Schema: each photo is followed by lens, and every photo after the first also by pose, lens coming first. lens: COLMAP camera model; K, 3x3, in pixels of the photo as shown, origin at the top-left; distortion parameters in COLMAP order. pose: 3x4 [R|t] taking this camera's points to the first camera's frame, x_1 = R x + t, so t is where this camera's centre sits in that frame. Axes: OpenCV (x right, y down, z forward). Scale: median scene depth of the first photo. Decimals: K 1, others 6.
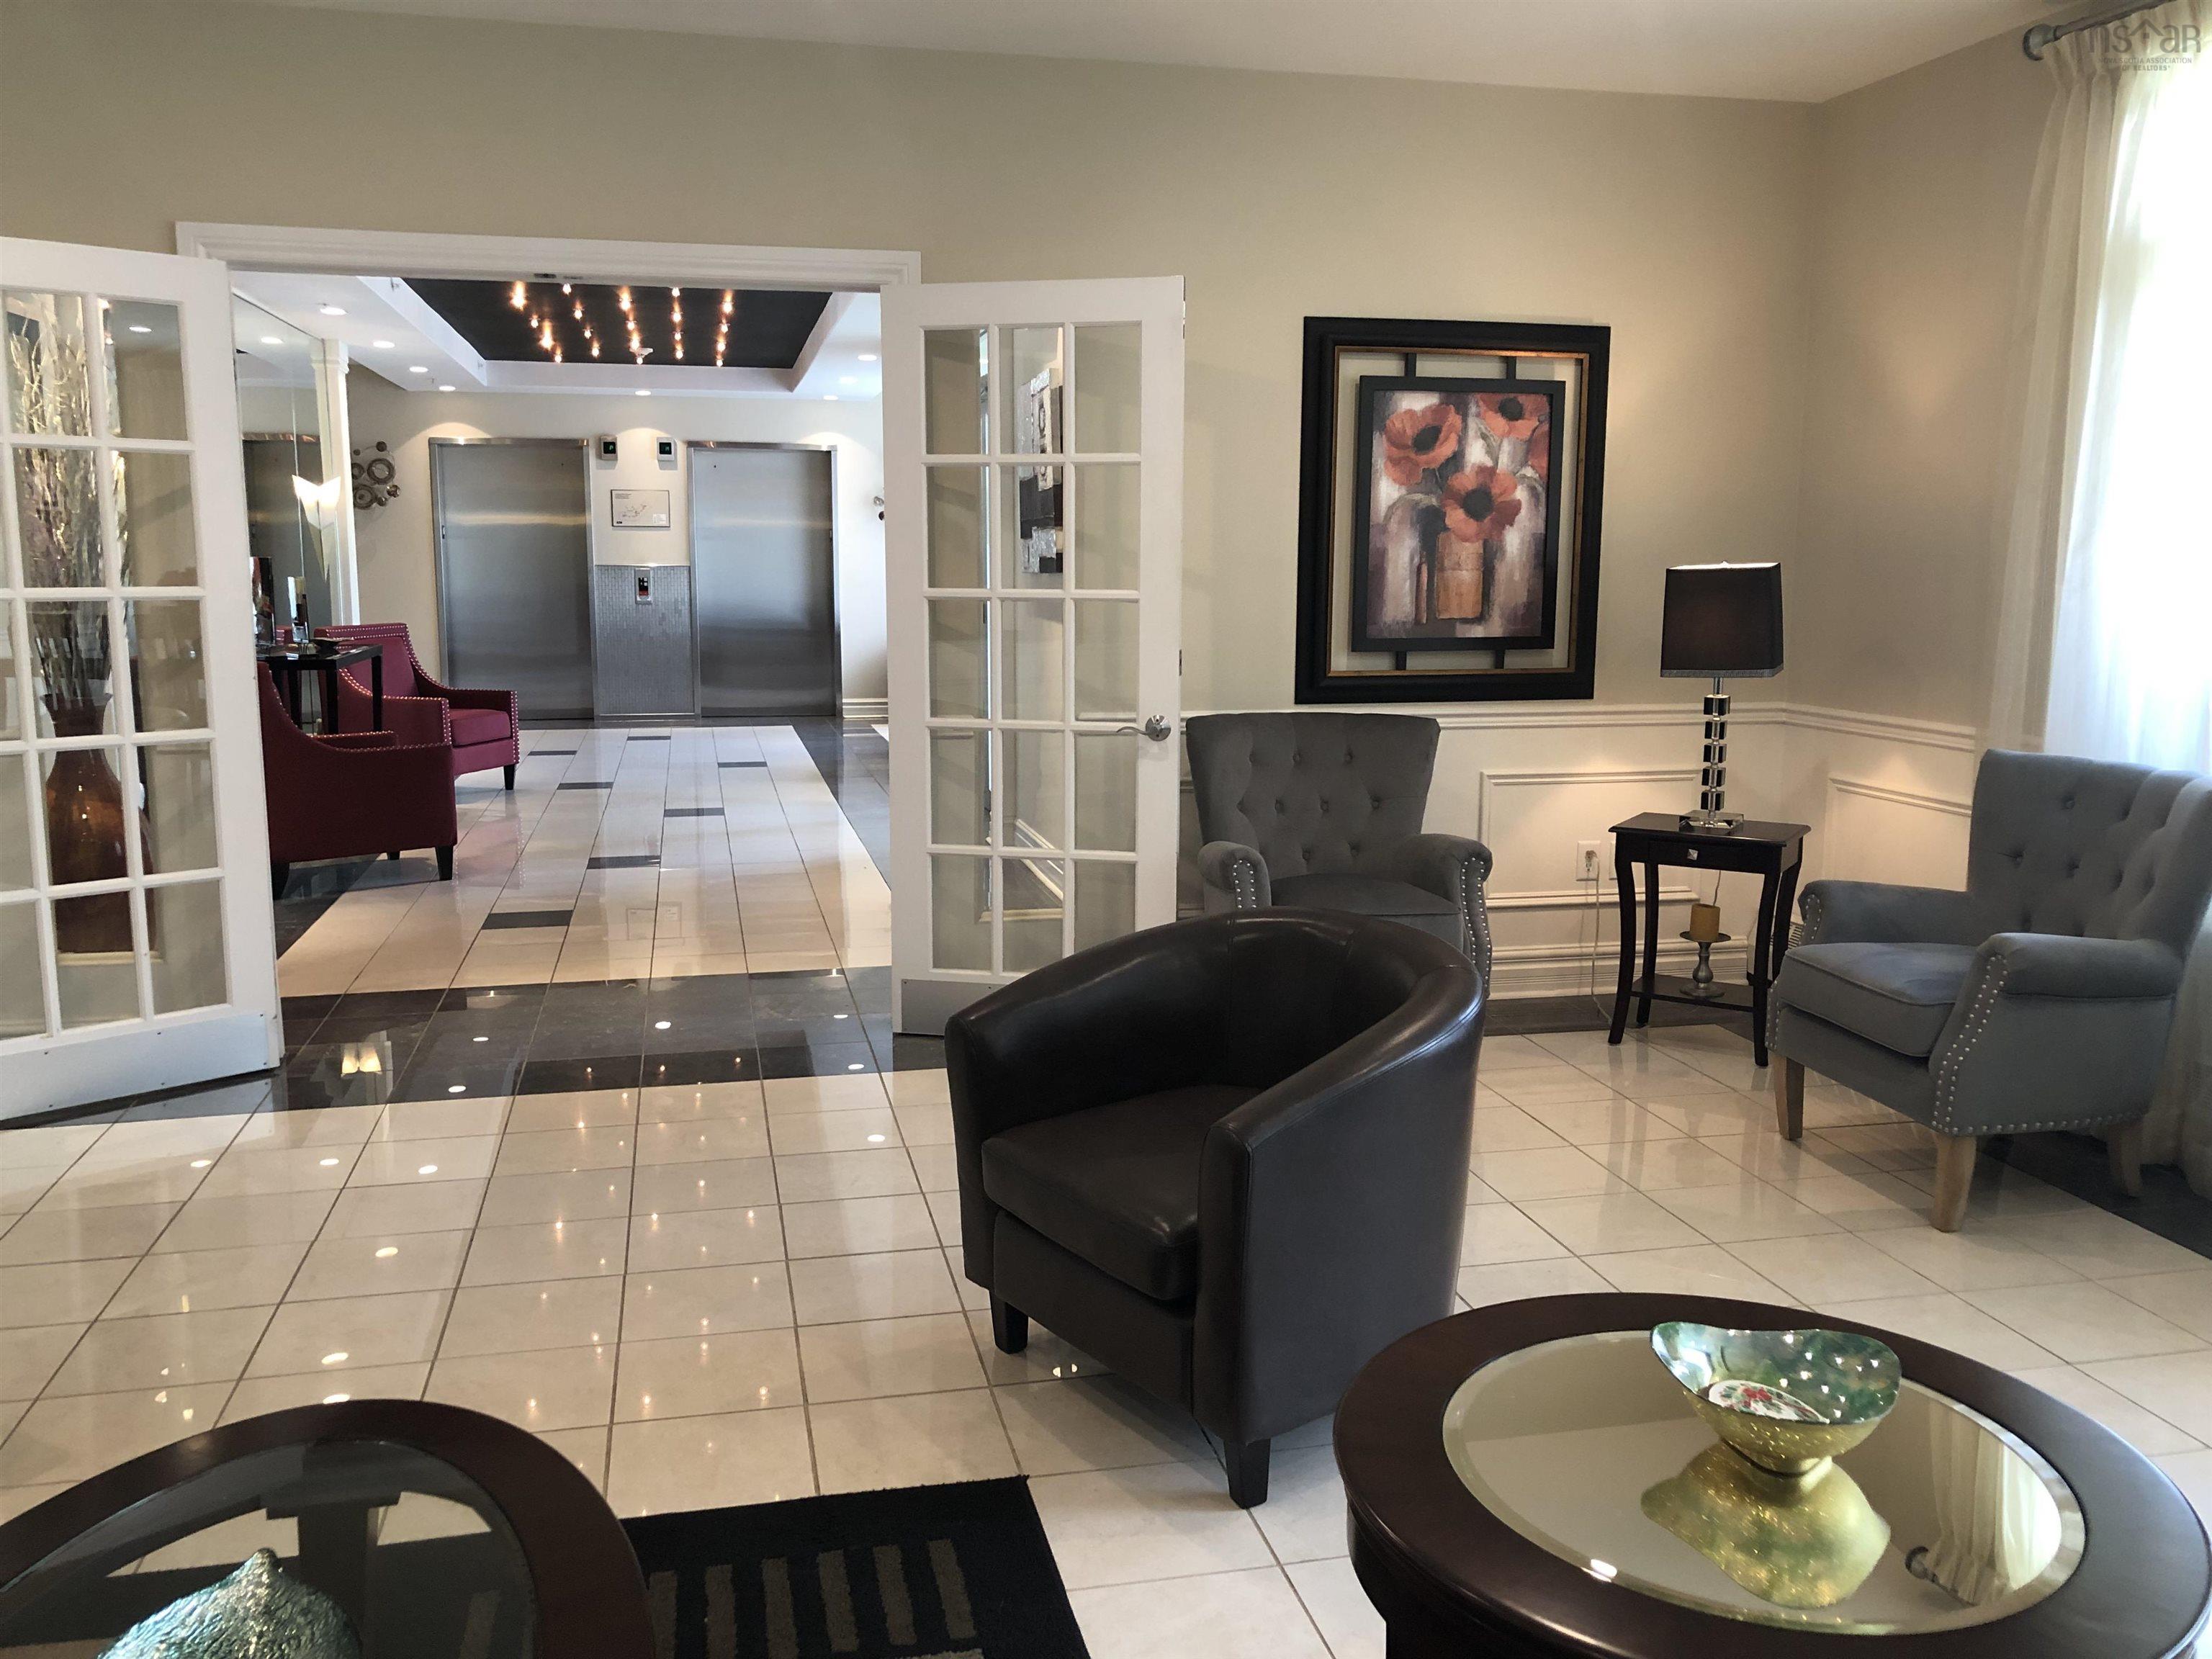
lens RADIAL K [[1815.7, 0, 1106.0], [0, 1815.7, 829.5], [0, 0, 1]] dist [0.086672, -0.203087]
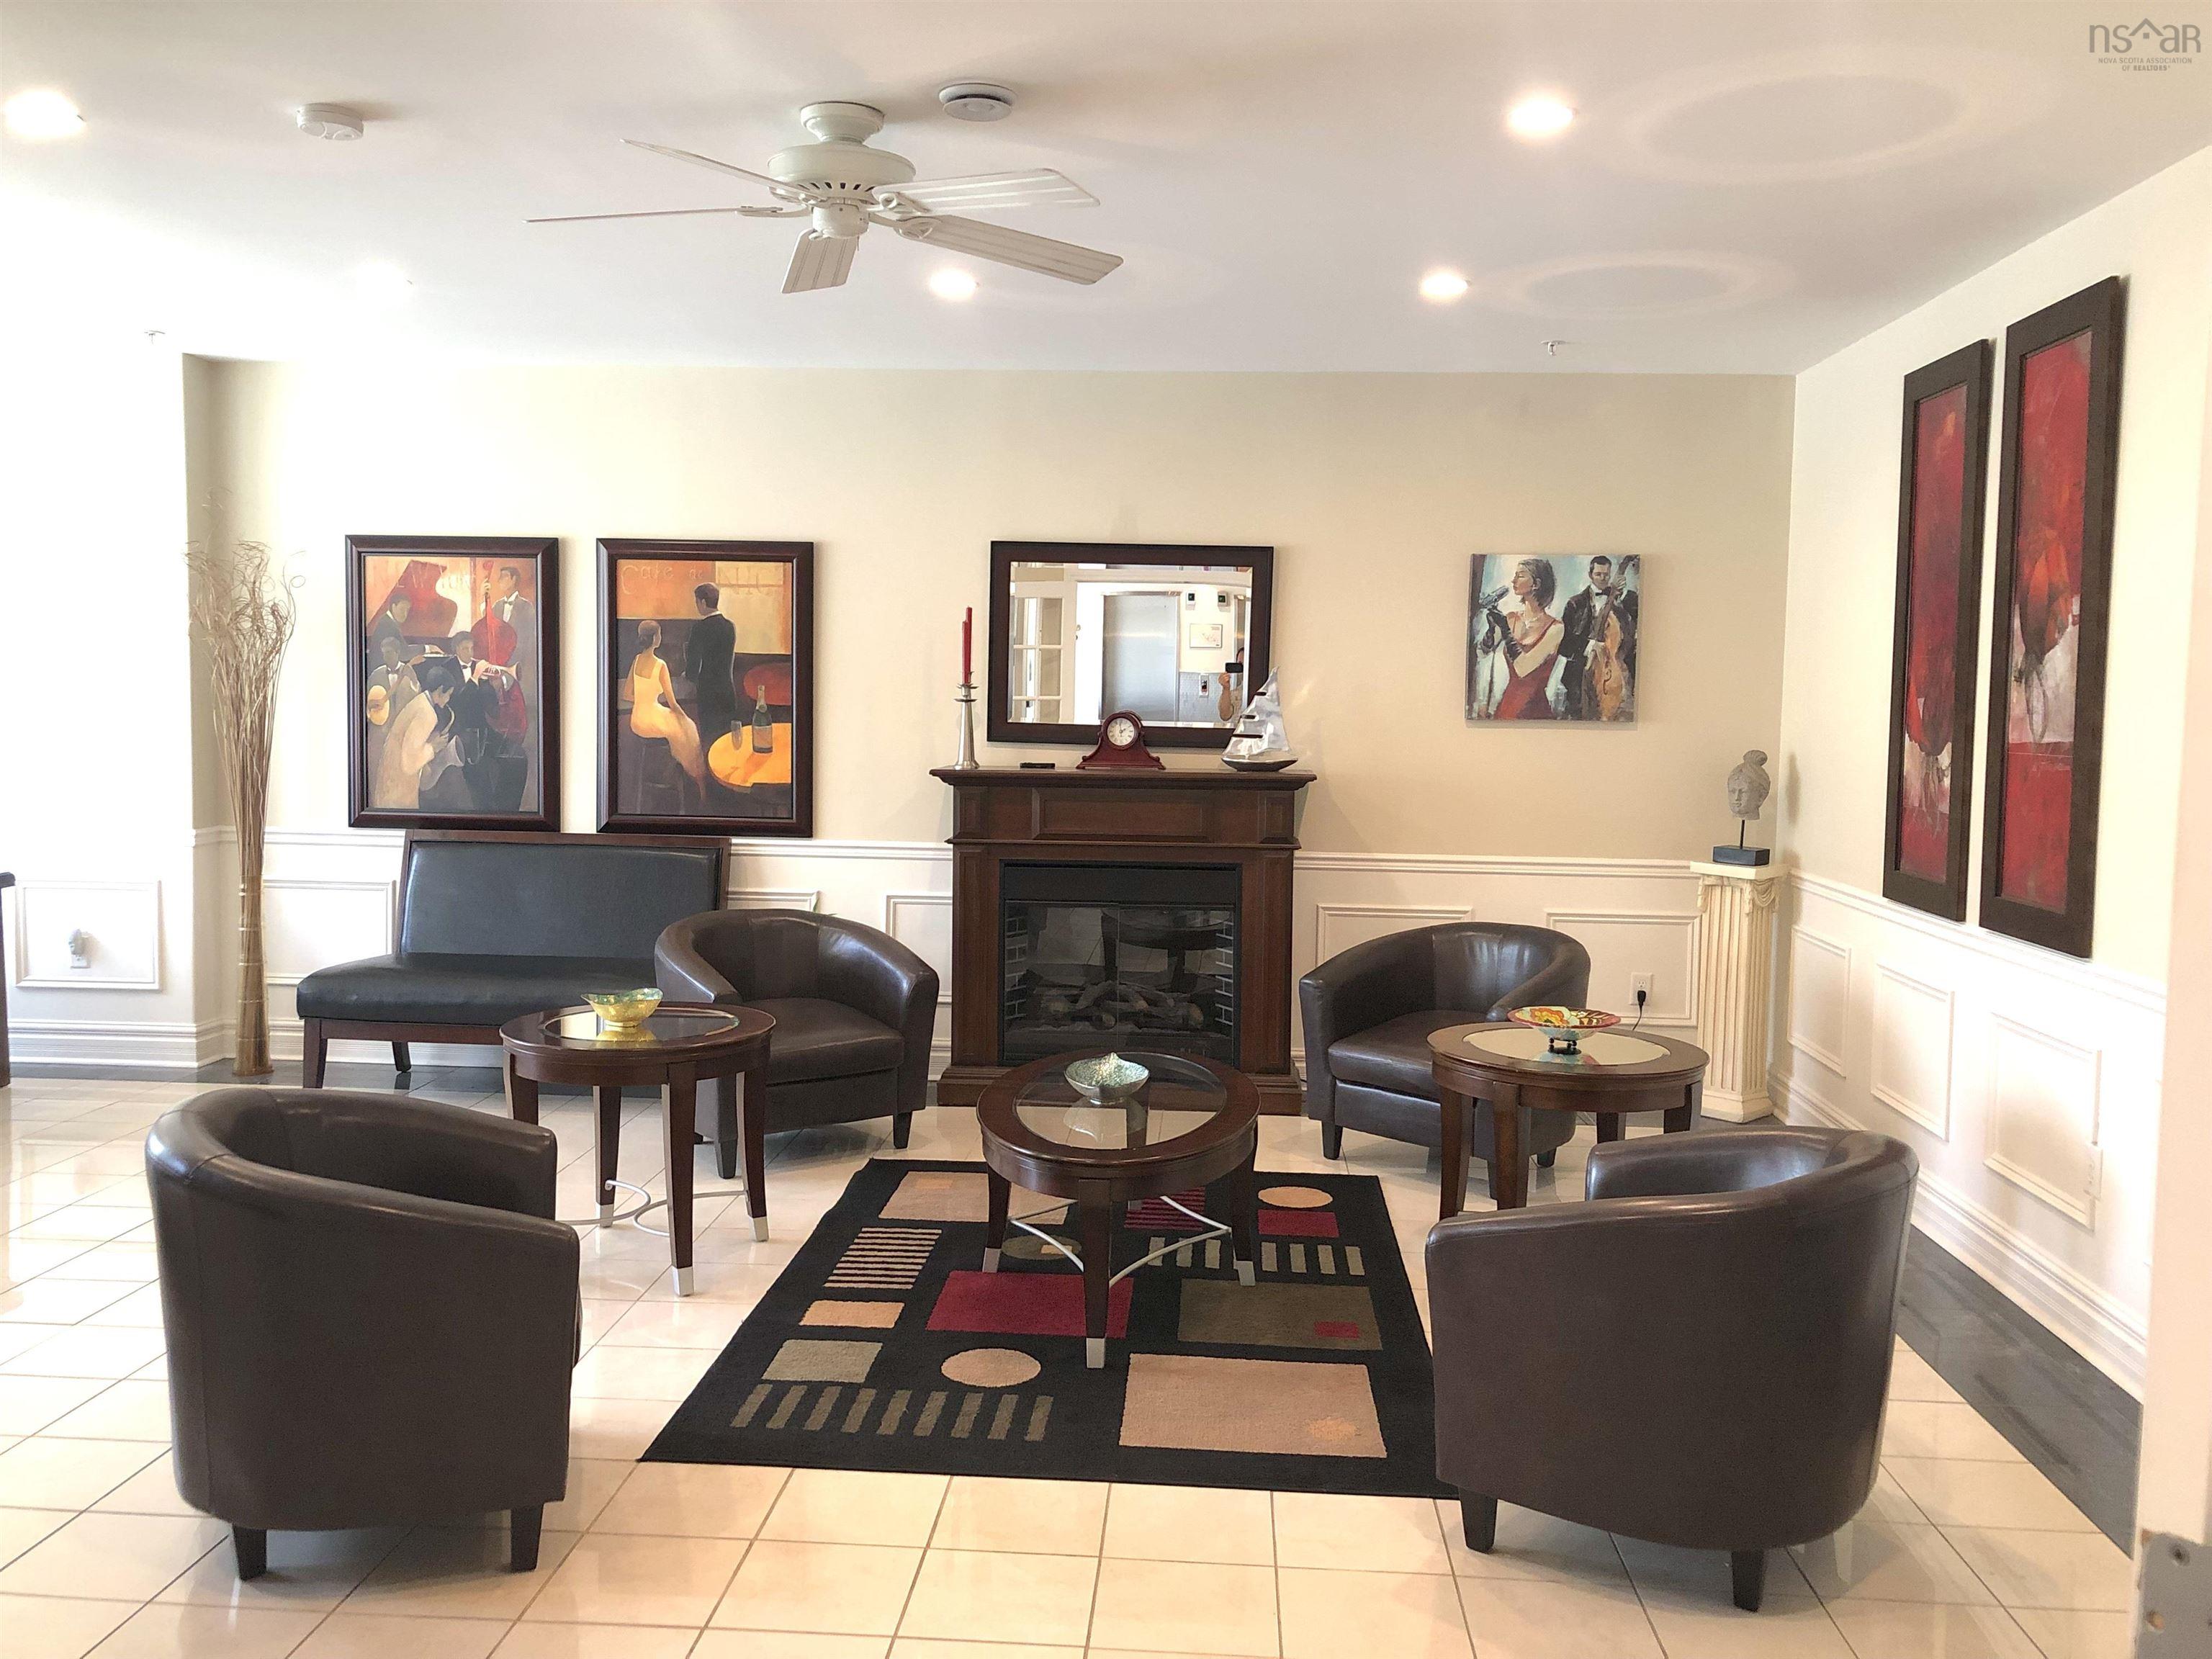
lens RADIAL K [[1815.7, 0, 1106.0], [0, 1815.7, 829.5], [0, 0, 1]] dist [0.086672, -0.203087]
pose [[-0.957275, -0.036534, 0.286862, -0.782371], [0.030227, 0.973912, 0.224905, -0.391151], [-0.287595, 0.223967, -0.931197, 2.204598]]
